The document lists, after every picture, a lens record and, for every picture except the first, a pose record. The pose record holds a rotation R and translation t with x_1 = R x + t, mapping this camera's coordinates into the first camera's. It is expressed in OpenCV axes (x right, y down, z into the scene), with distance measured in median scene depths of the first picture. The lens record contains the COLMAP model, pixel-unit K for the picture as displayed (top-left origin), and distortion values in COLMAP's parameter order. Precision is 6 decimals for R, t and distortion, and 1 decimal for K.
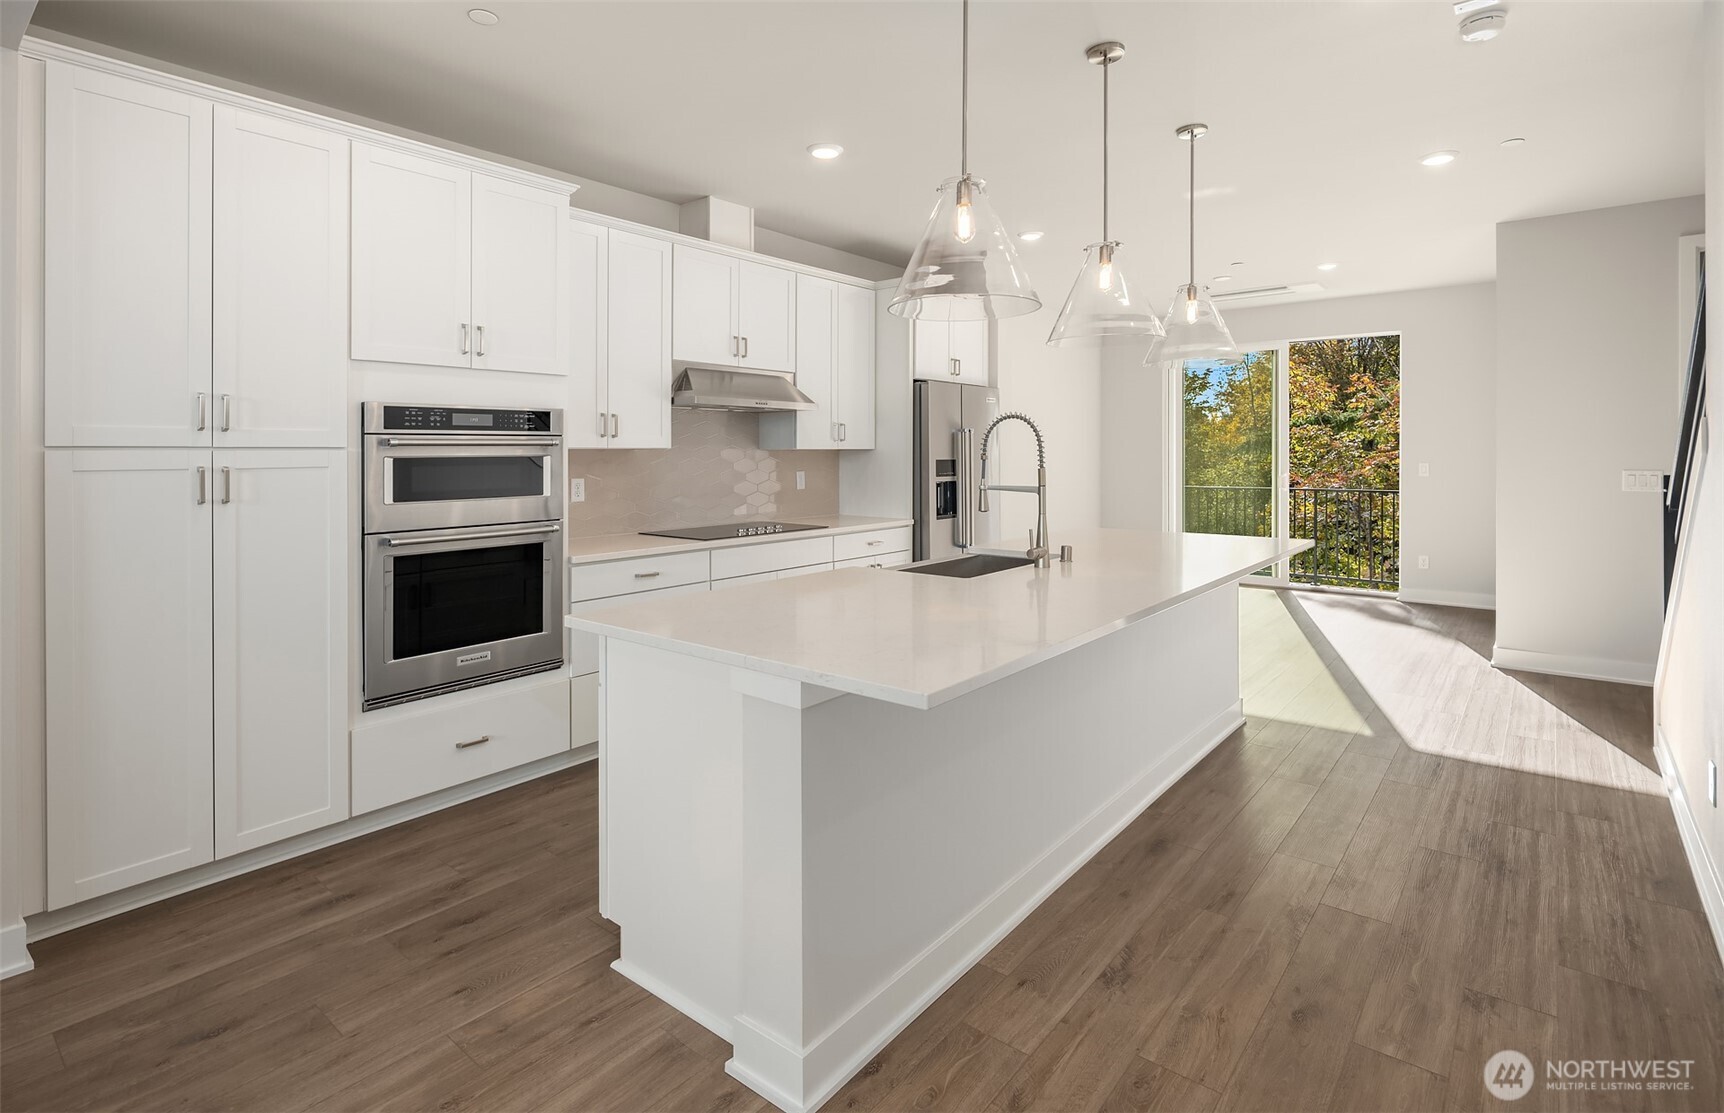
lens RADIAL K [[830.4, 0, 856.0], [0, 830.4, 460.9], [0, 0, 1]] dist [-0.005723, -0.001909]
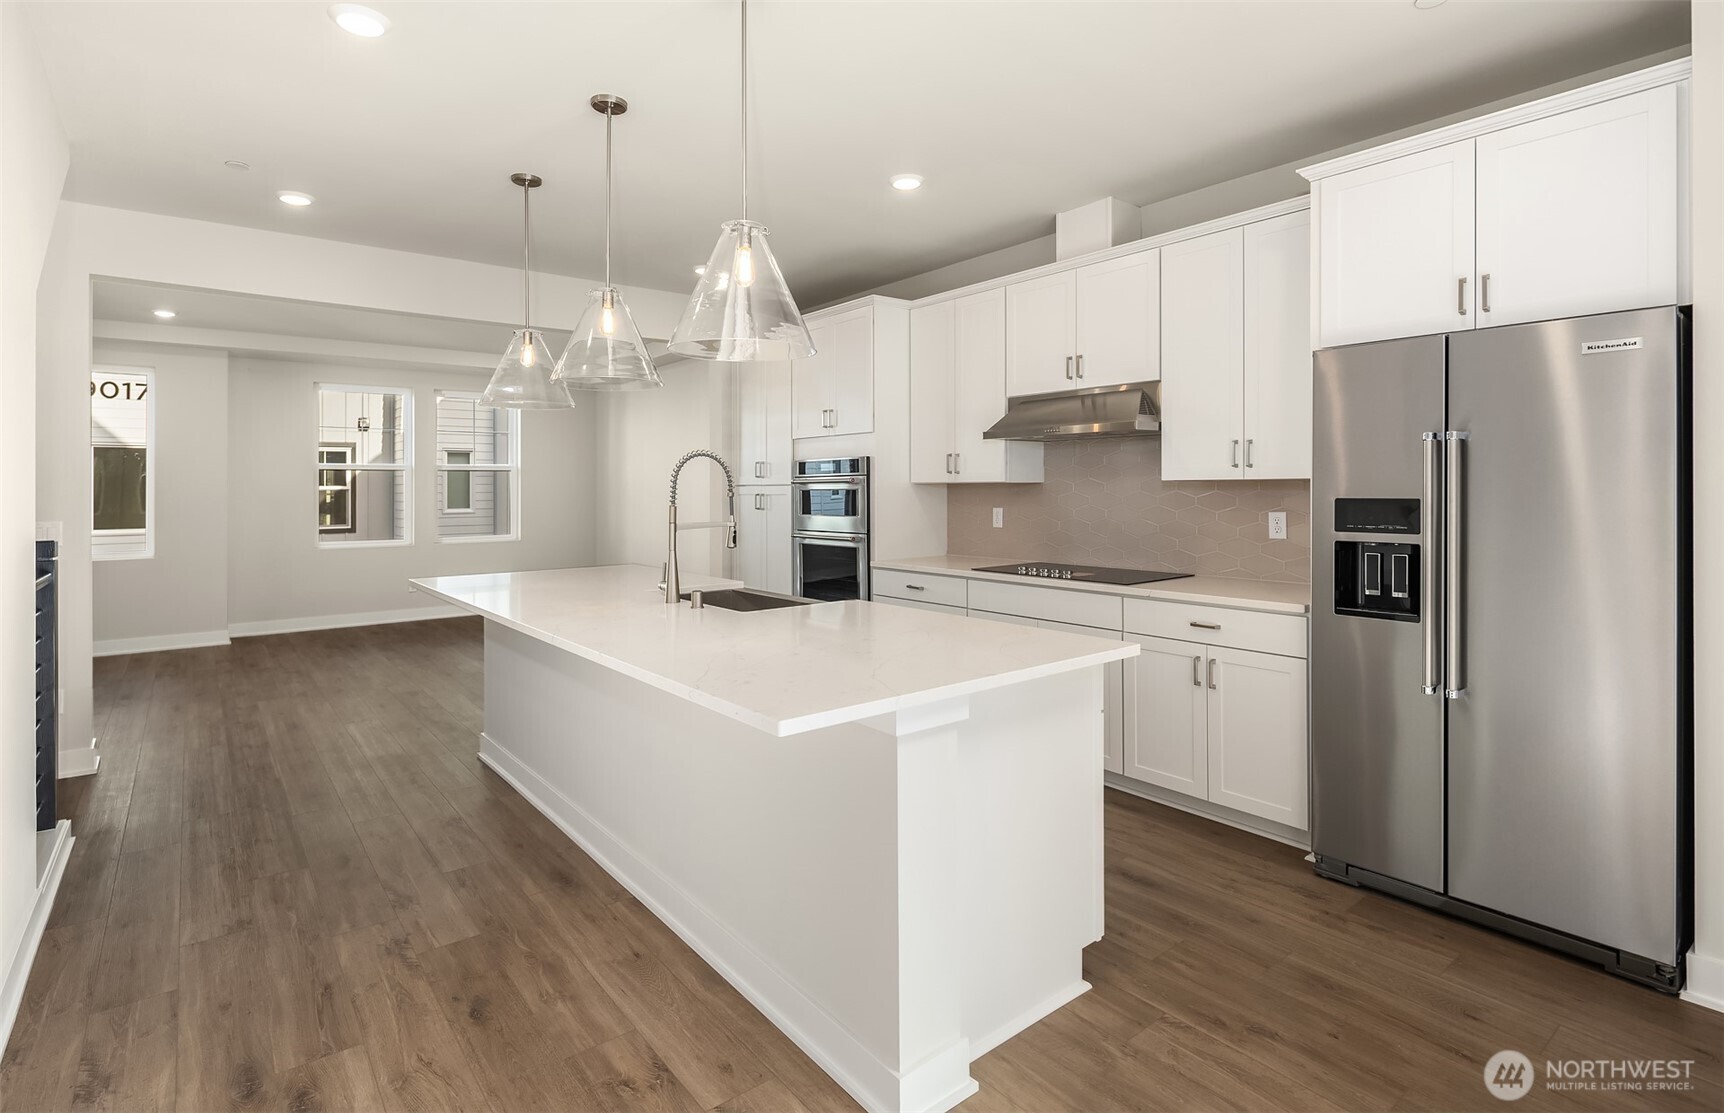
lens RADIAL K [[830.4, 0, 840.3], [0, 830.4, 480.8], [0, 0, 1]] dist [-0.005723, -0.001909]
pose [[-0.207549, -0.004121, -0.978216, 0.944419], [-0.001603, 0.999991, -0.003872, -0.013264], [0.978223, 0.000764, -0.207554, 1.130829]]
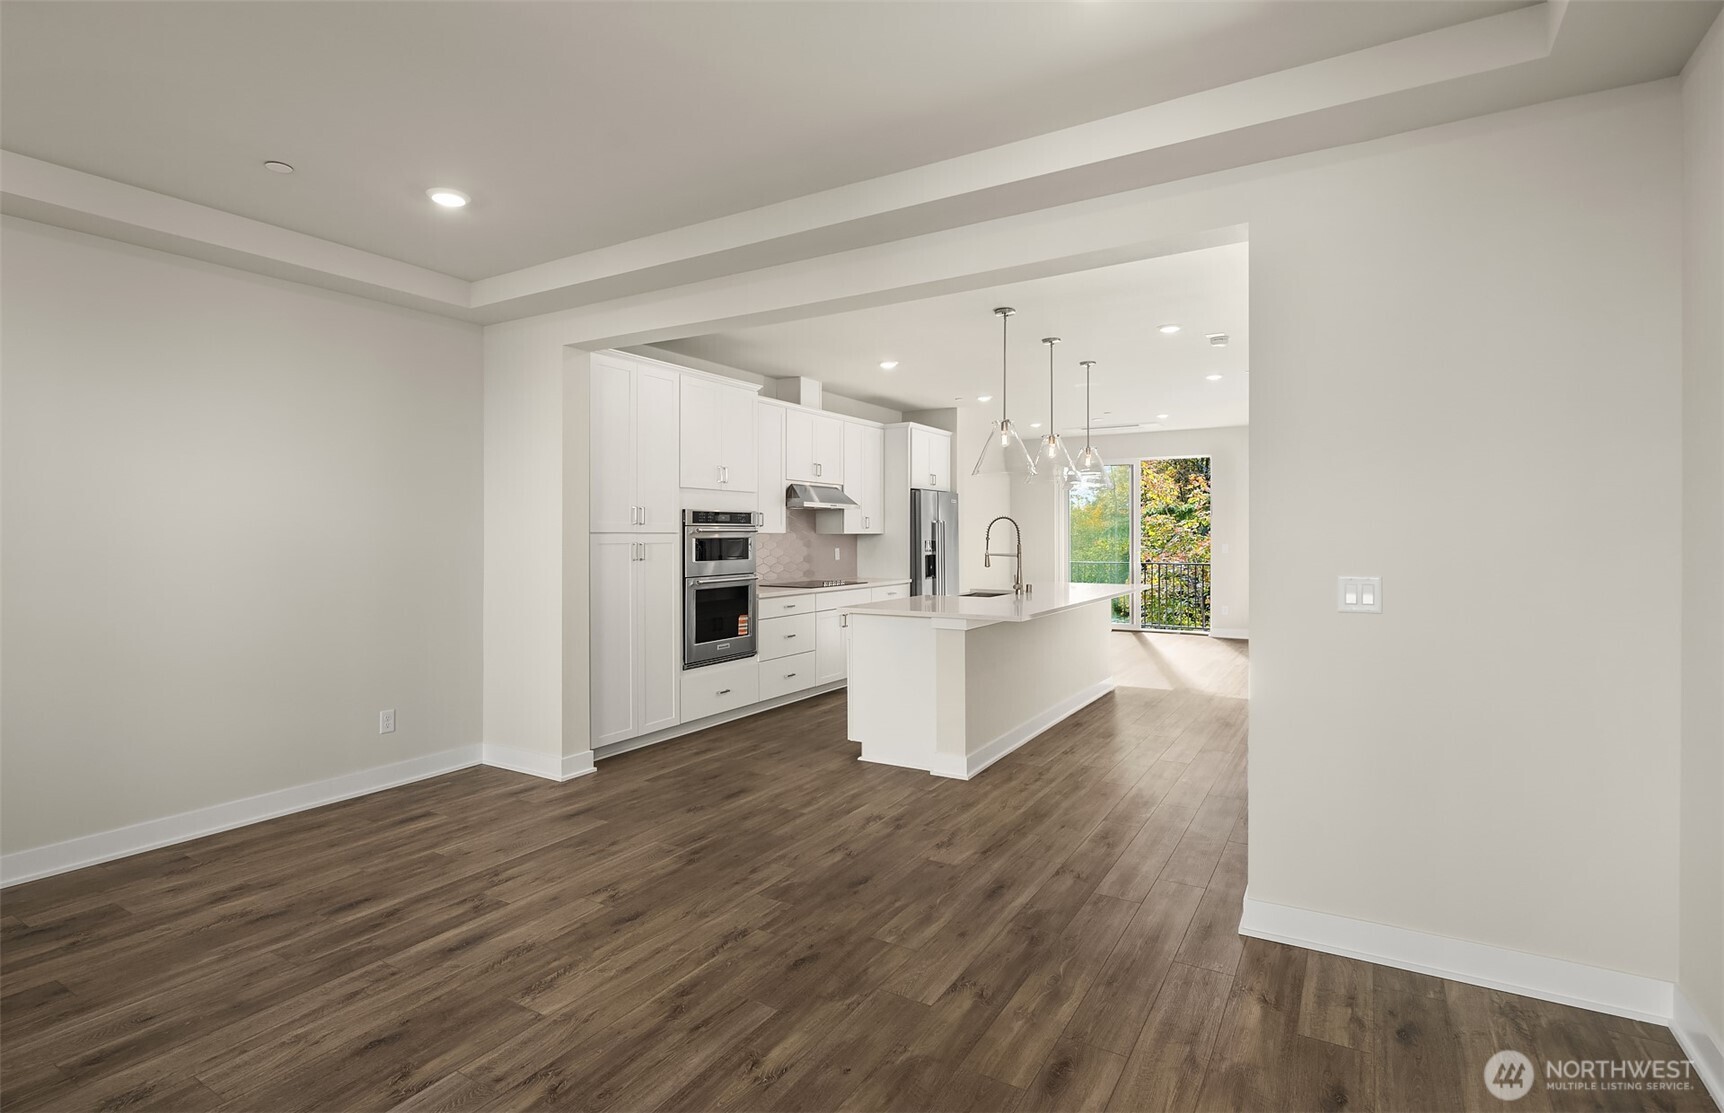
lens RADIAL K [[830.4, 0, 855.1], [0, 830.4, 537.0], [0, 0, 1]] dist [-0.005723, -0.001909]
pose [[0.989657, 0.002462, 0.143432, -0.360656], [-0.001262, 0.999963, -0.008461, 0.007215], [-0.143448, 0.008192, 0.989624, -0.728898]]
